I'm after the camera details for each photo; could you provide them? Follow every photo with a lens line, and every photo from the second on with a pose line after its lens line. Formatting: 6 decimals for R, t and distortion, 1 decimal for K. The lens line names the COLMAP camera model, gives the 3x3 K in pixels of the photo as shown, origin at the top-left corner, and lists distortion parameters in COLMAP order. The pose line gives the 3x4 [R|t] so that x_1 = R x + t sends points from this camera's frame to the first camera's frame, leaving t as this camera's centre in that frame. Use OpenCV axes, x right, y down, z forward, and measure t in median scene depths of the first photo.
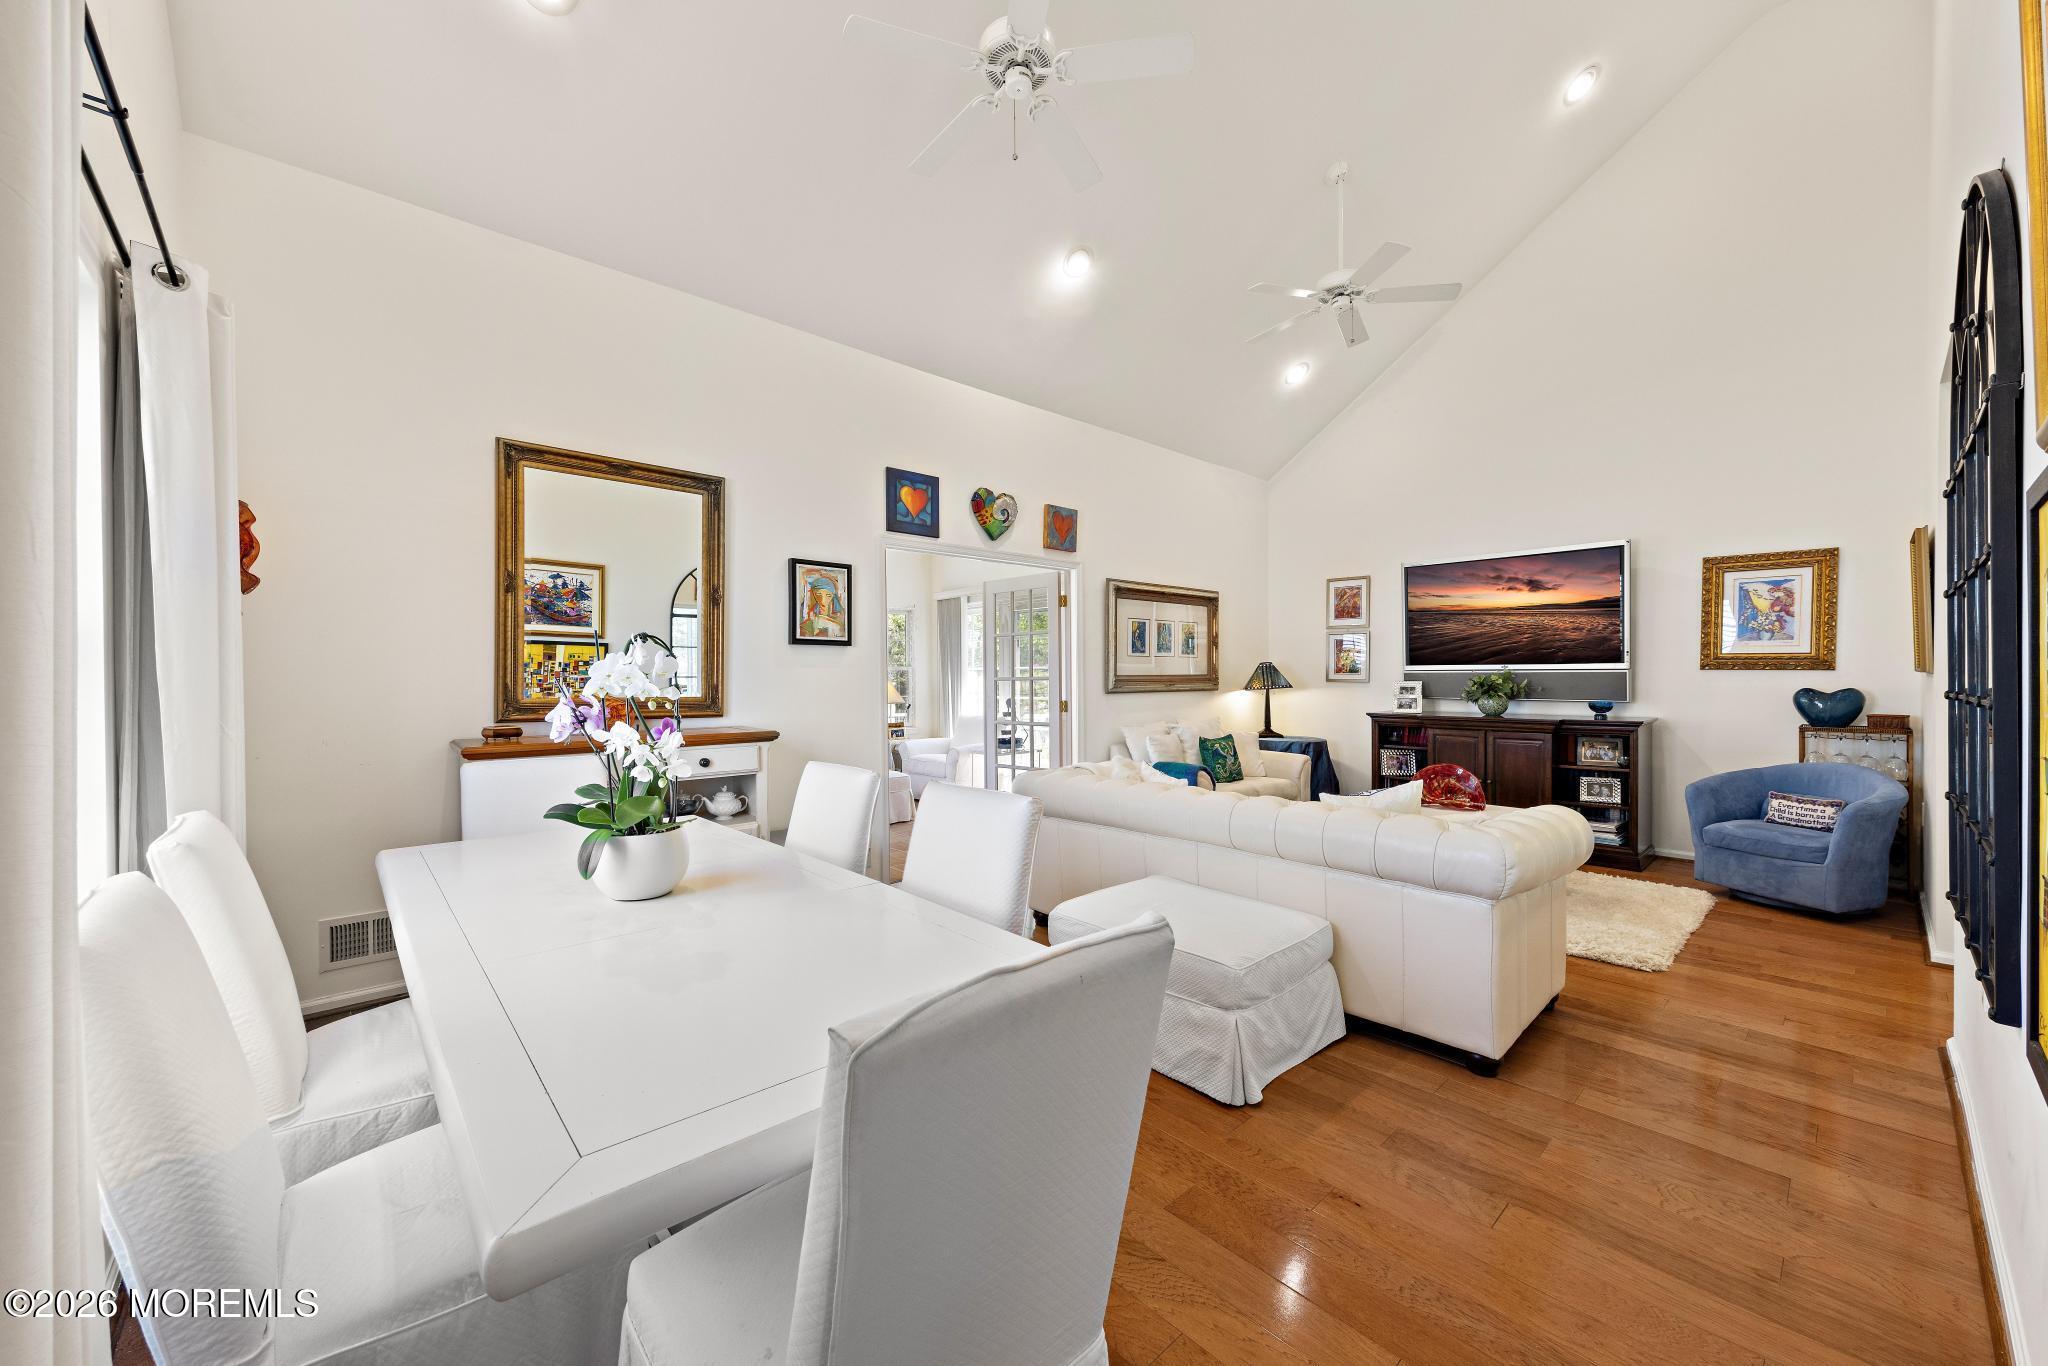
lens RADIAL K [[774.3, 0, 1029.0], [0, 774.3, 683.8], [0, 0, 1]] dist [0.004857, 0.000100]
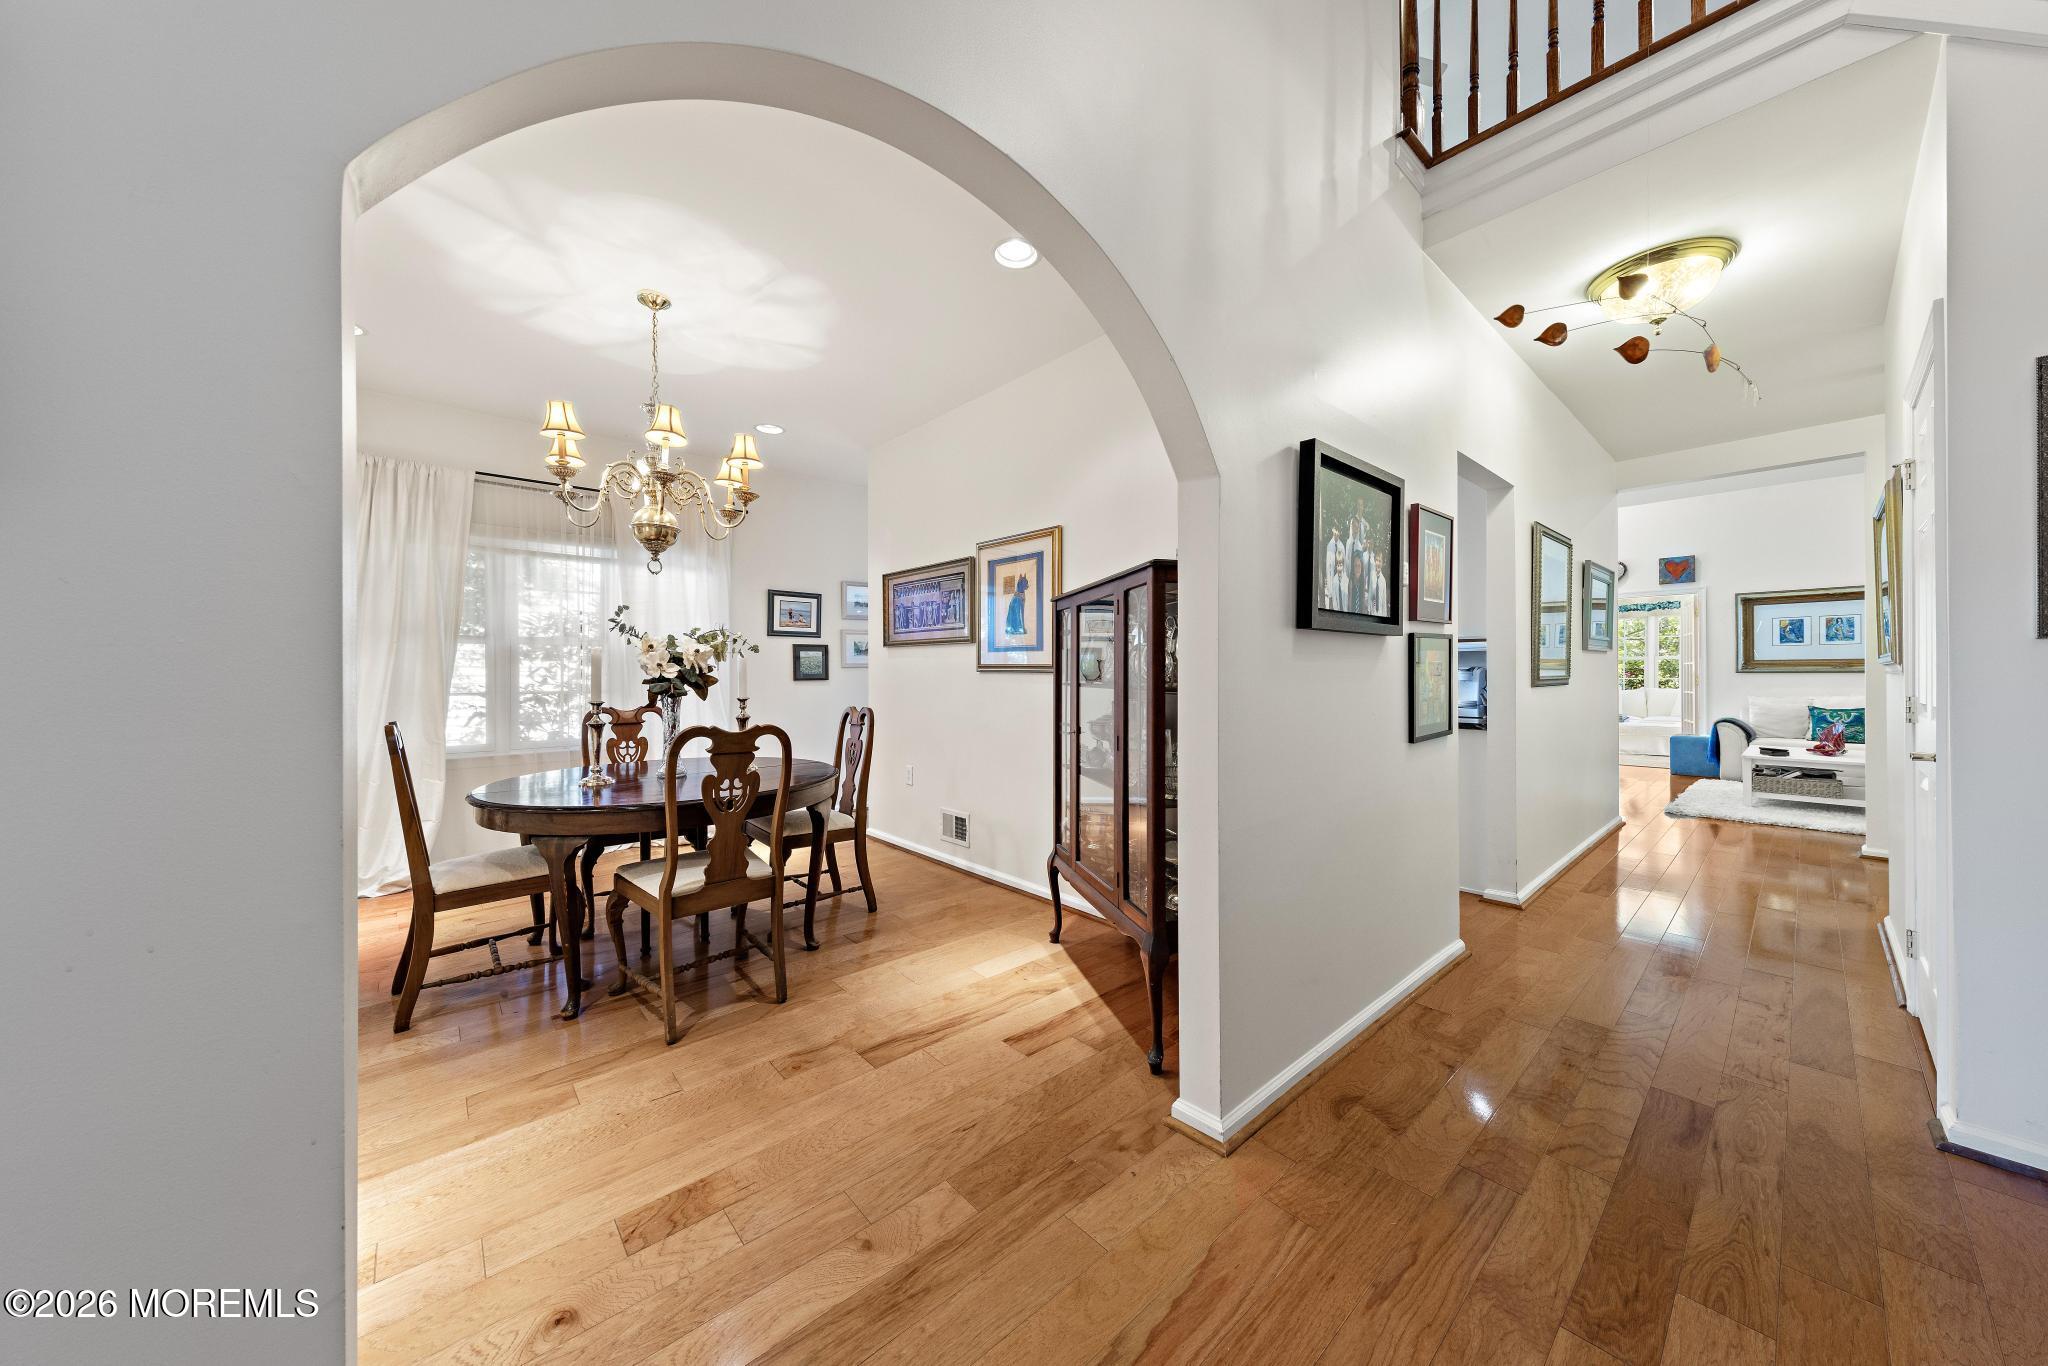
lens RADIAL K [[687.8, 0, 1025.3], [0, 687.8, 670.3], [0, 0, 1]] dist [0.001789, 0.000165]
pose [[-0.021958, 0.001384, -0.999758, 1.660485], [-0.005234, 0.999985, 0.001499, 0.014917], [0.999745, 0.005266, -0.021950, -0.360082]]
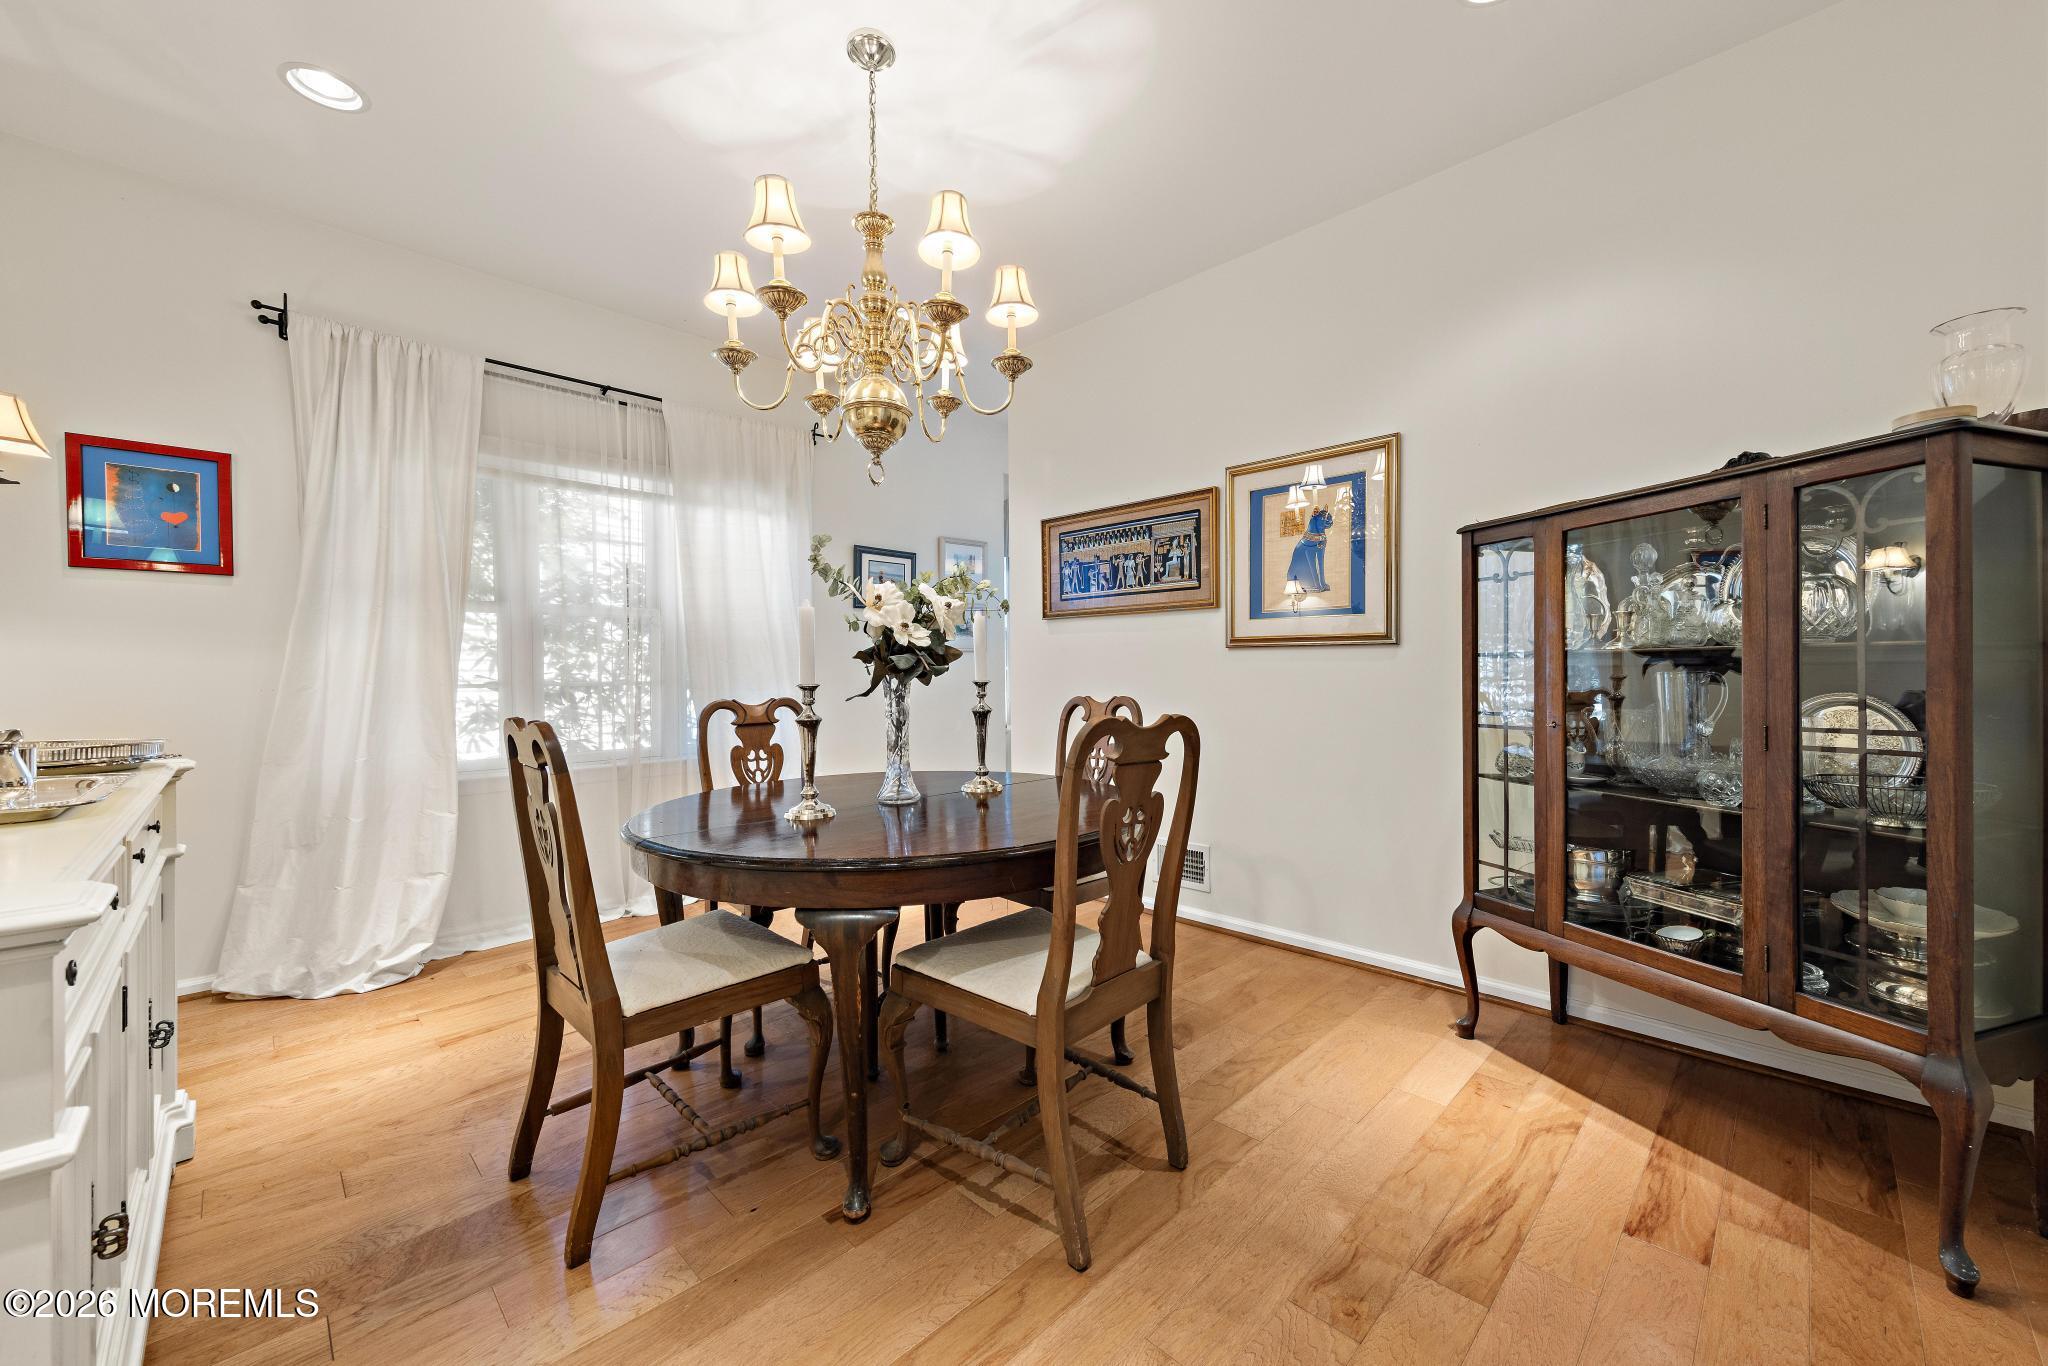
lens RADIAL K [[789.3, 0, 1022.5], [0, 789.3, 678.4], [0, 0, 1]] dist [0.002055, -0.000260]
pose [[0.038539, 0.011973, -0.999185, 1.515371], [0.001865, 0.999926, 0.012053, 0.034816], [0.999255, -0.002328, 0.038514, -0.621869]]
